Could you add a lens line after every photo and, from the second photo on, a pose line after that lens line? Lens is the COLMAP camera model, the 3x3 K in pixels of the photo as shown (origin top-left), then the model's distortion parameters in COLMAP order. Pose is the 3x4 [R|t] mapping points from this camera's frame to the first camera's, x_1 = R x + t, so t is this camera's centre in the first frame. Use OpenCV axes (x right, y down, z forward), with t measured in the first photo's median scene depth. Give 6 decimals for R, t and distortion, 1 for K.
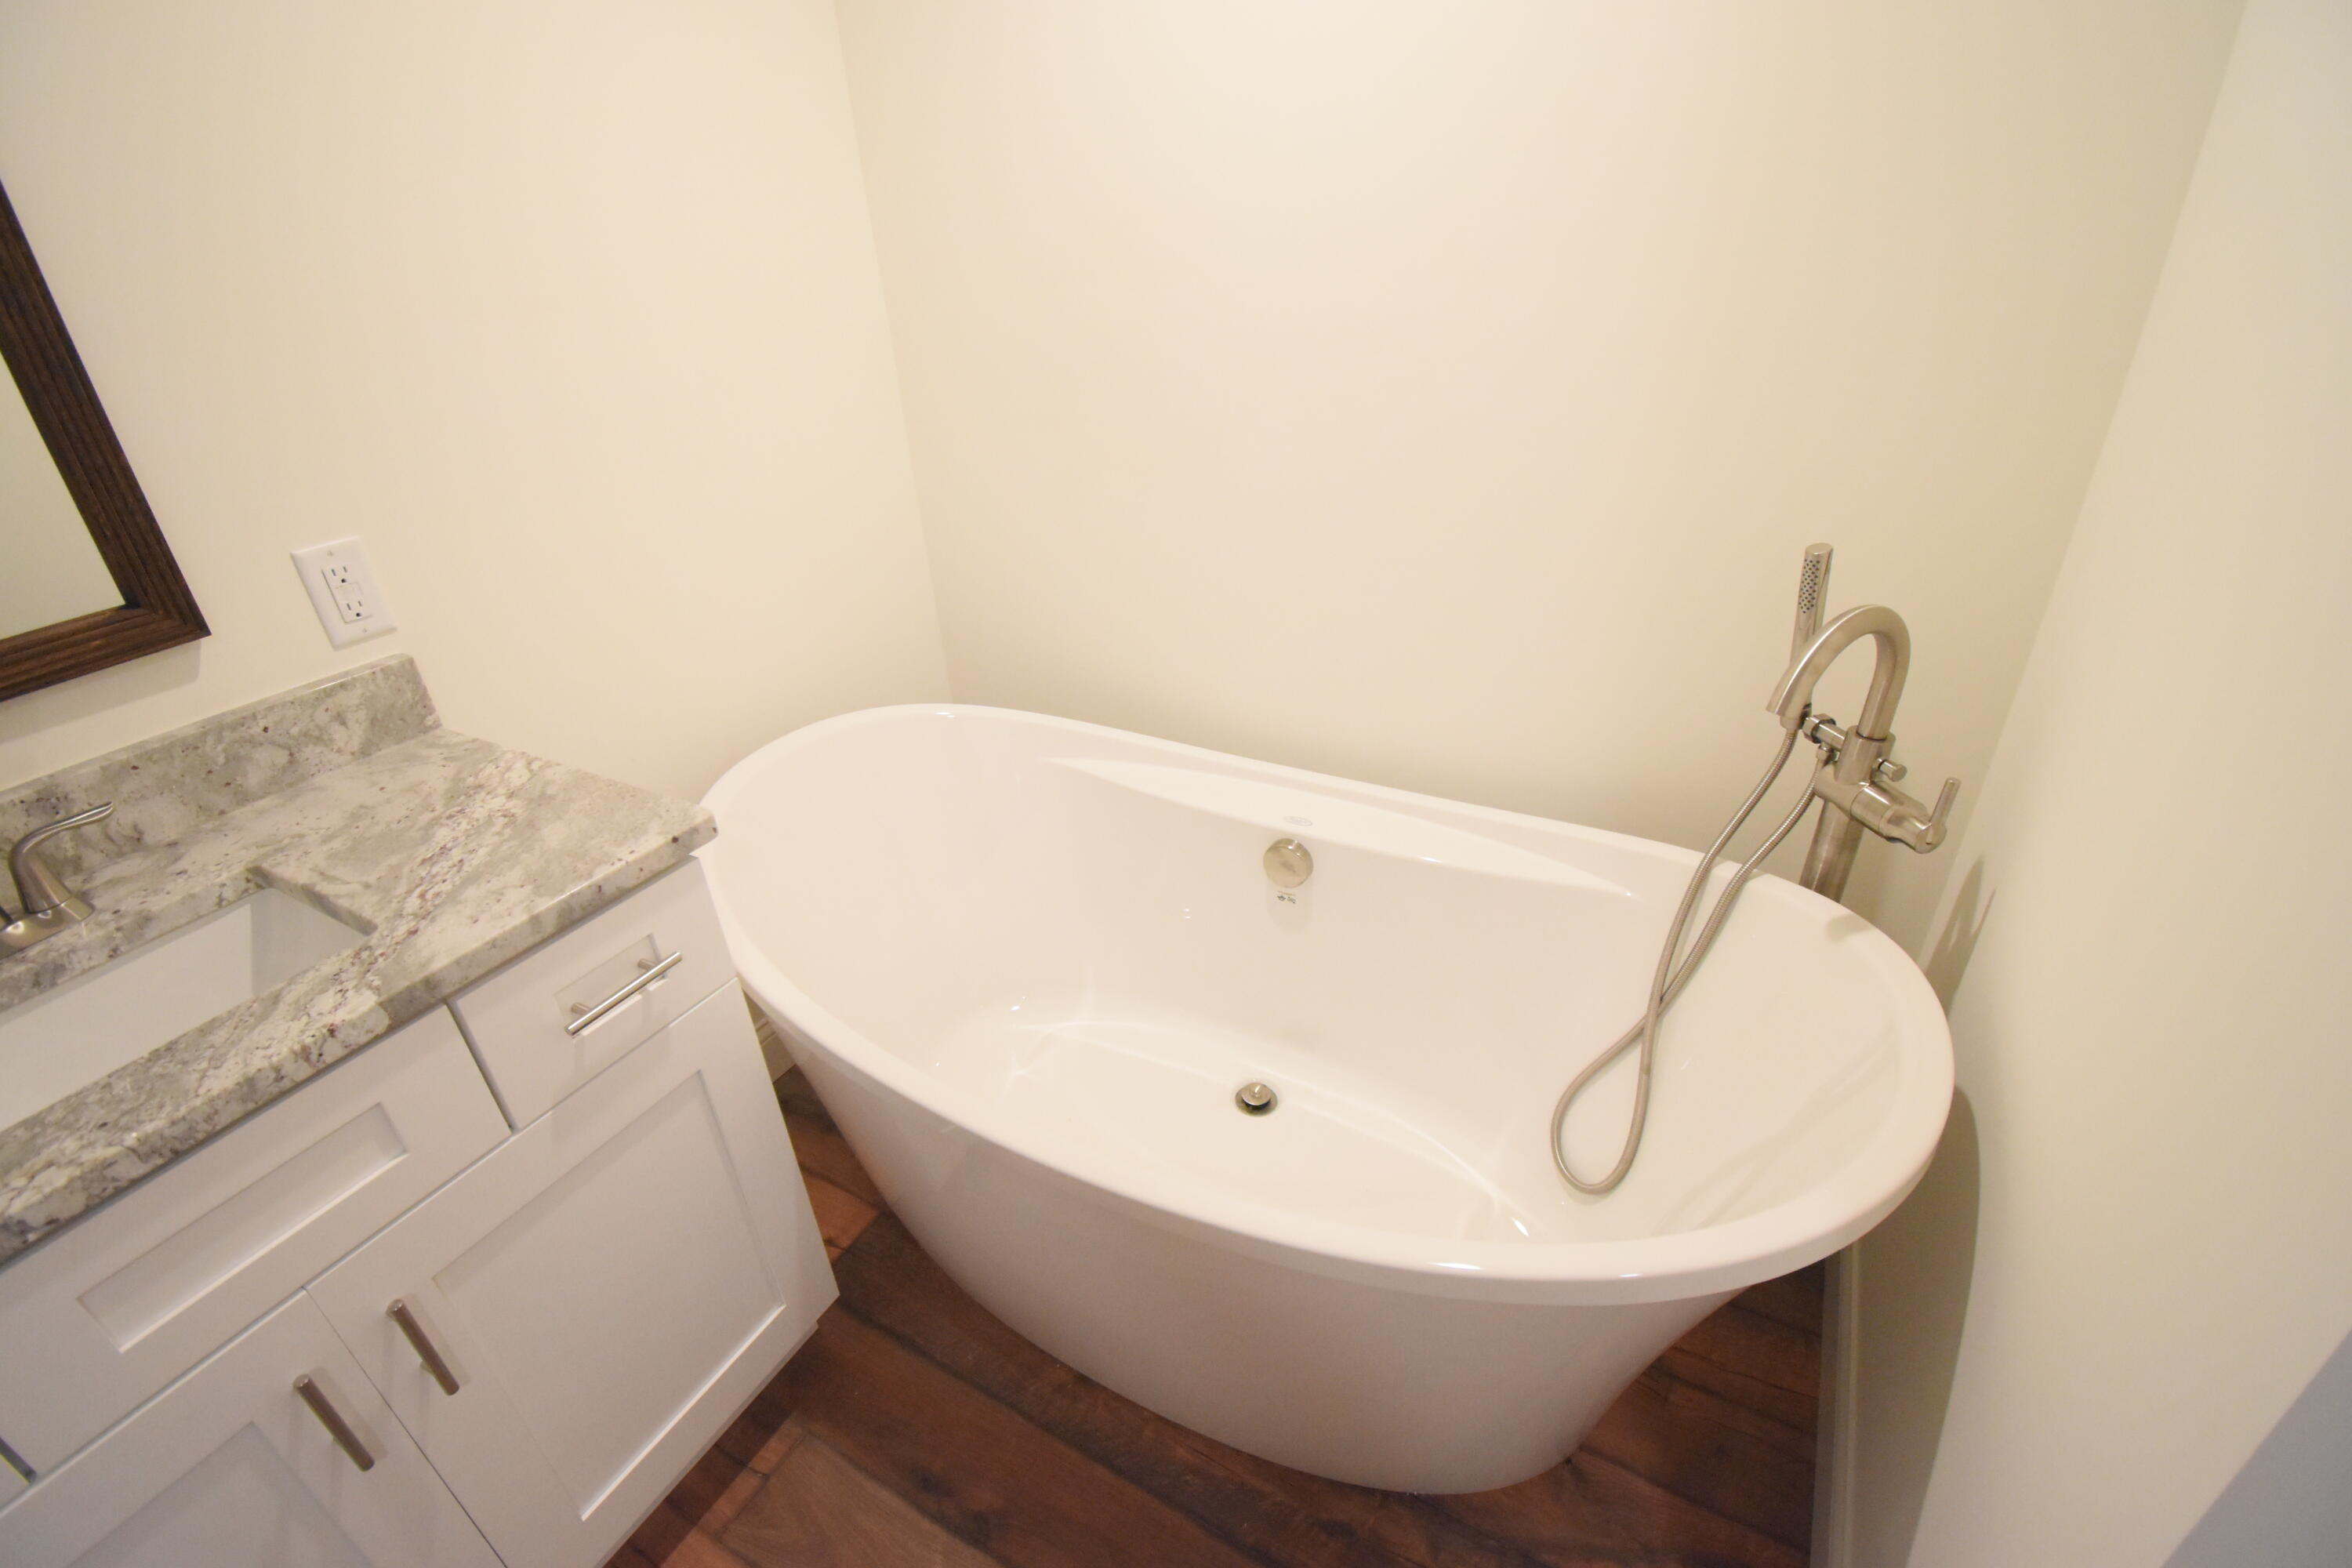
lens RADIAL K [[1052.8, 0, 1176.0], [0, 1052.8, 784.0], [0, 0, 1]] dist [0.020657, -0.022246]
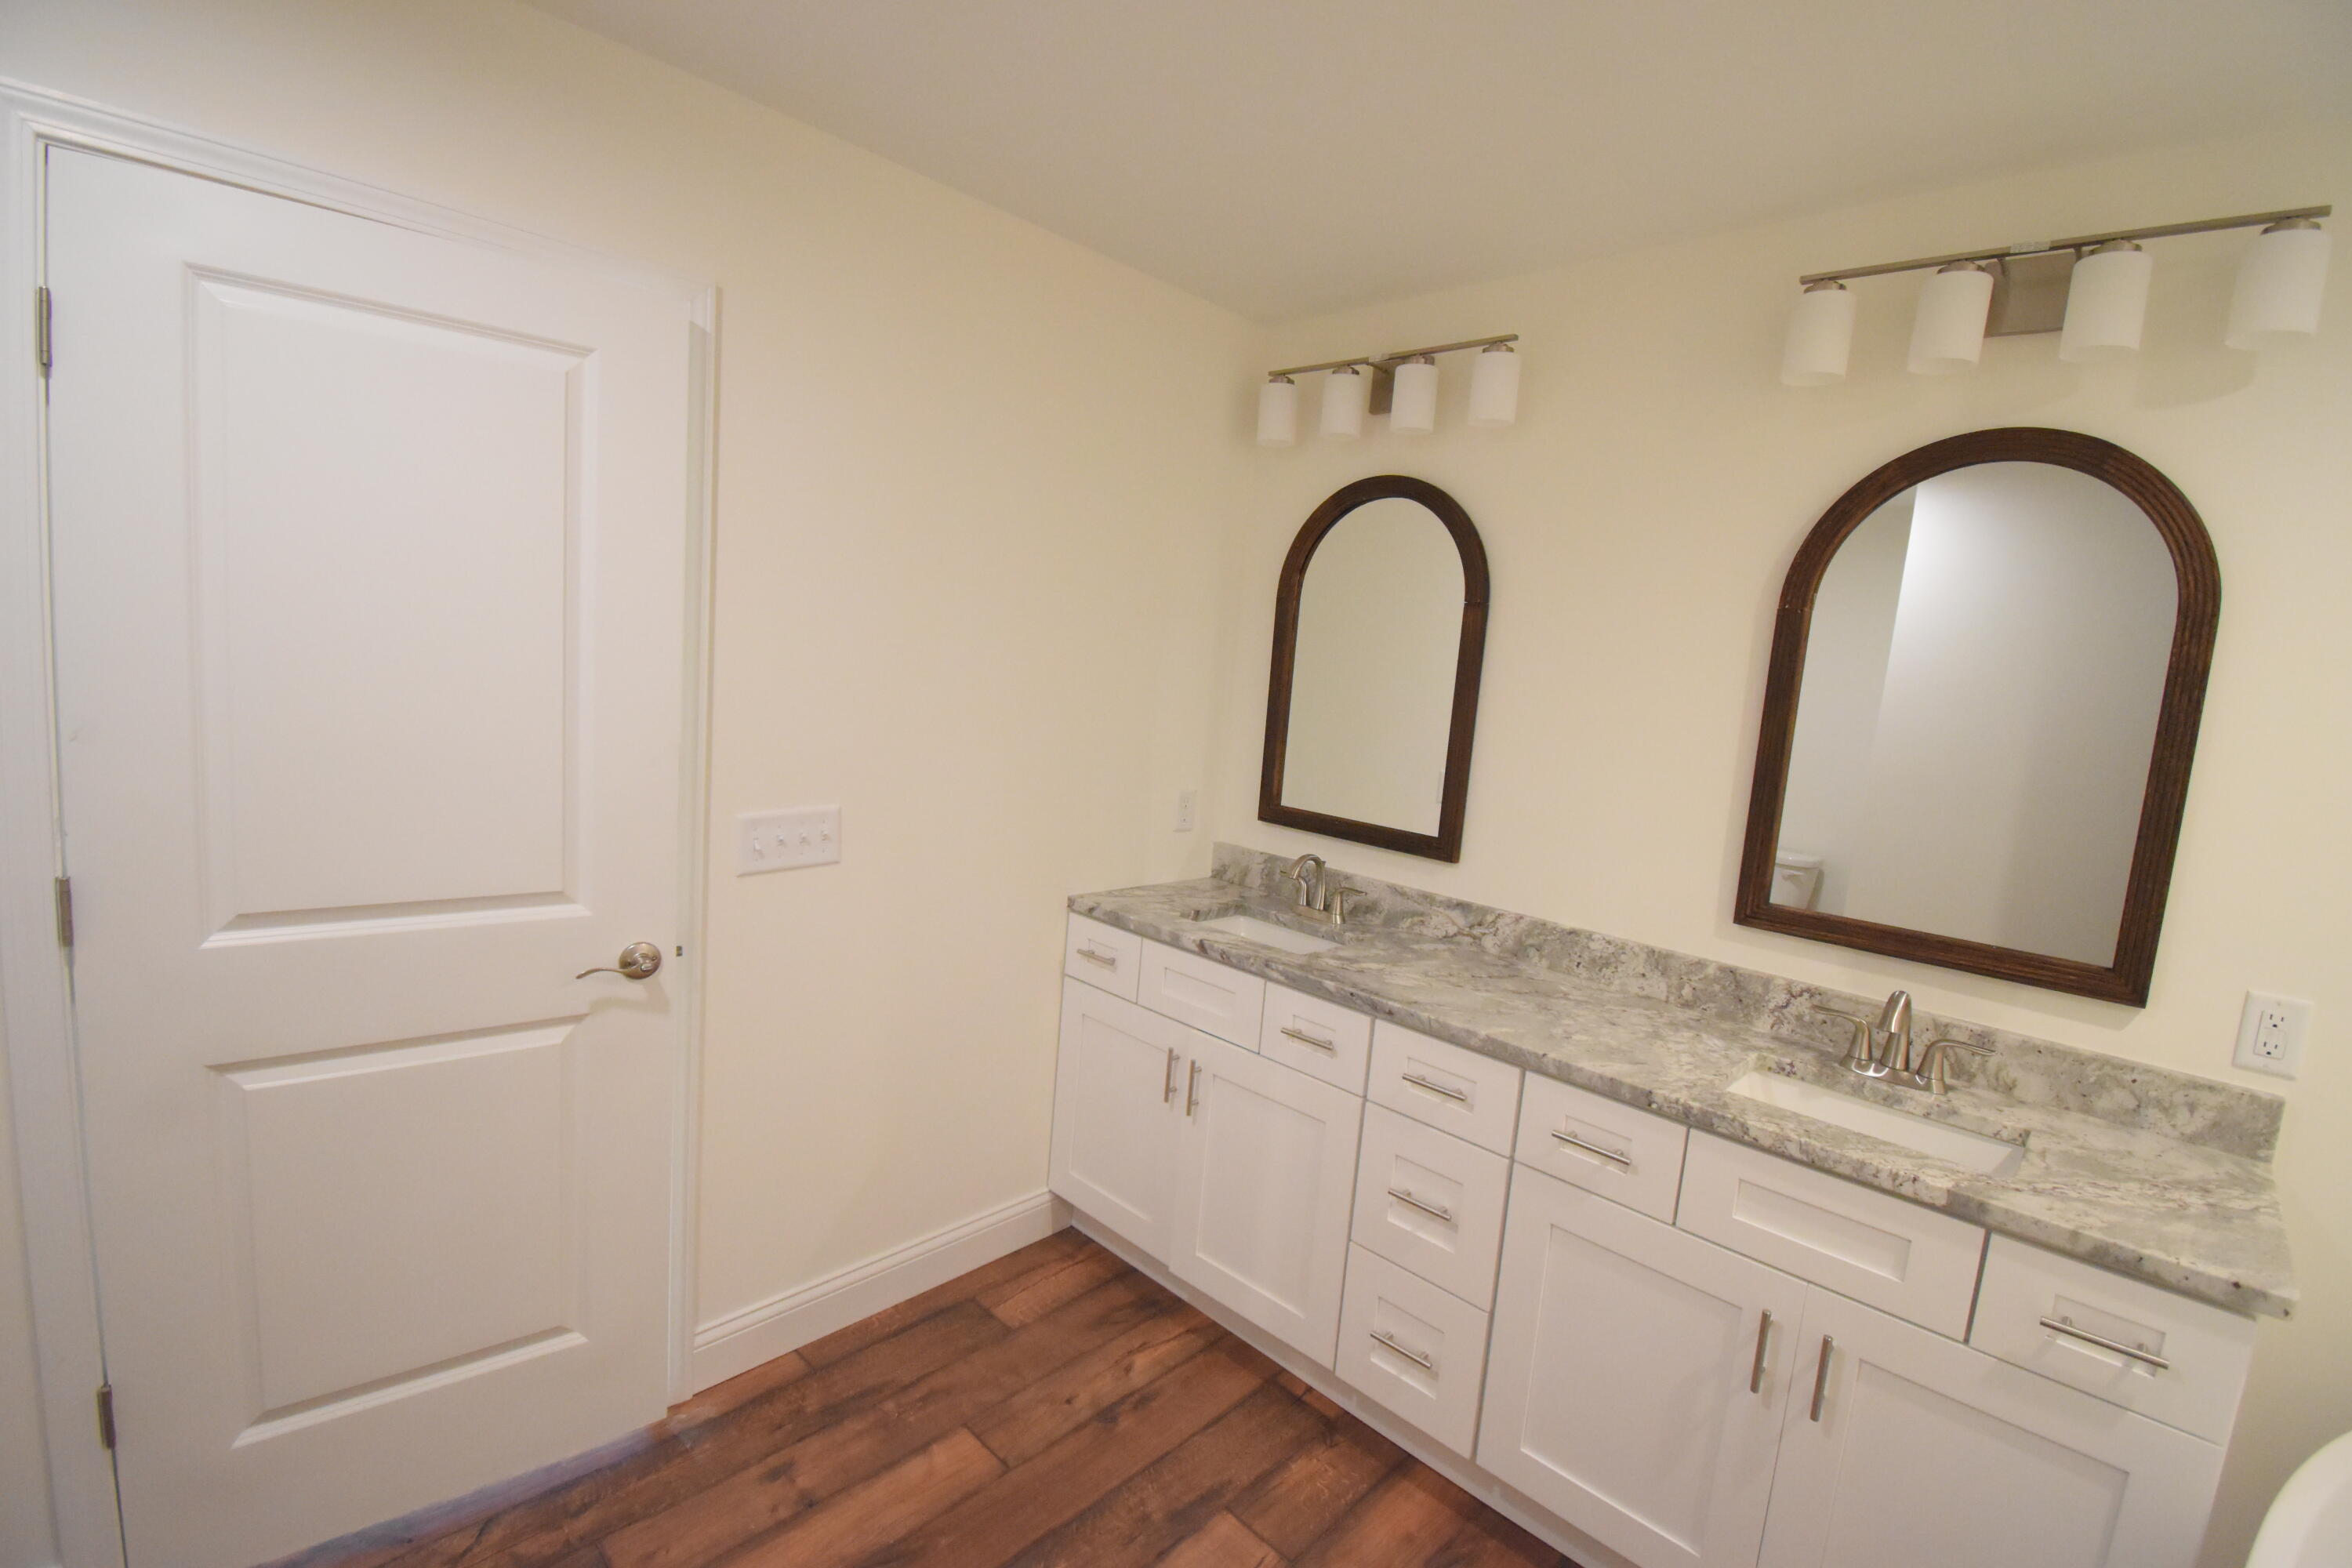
lens RADIAL K [[1052.8, 0, 1176.0], [0, 1052.8, 784.0], [0, 0, 1]] dist [0.020657, -0.022246]
pose [[-0.233163, 0.158148, -0.959492, 0.743923], [-0.528514, 0.807629, 0.261549, -0.069020], [0.816277, 0.568088, -0.104726, -0.101760]]
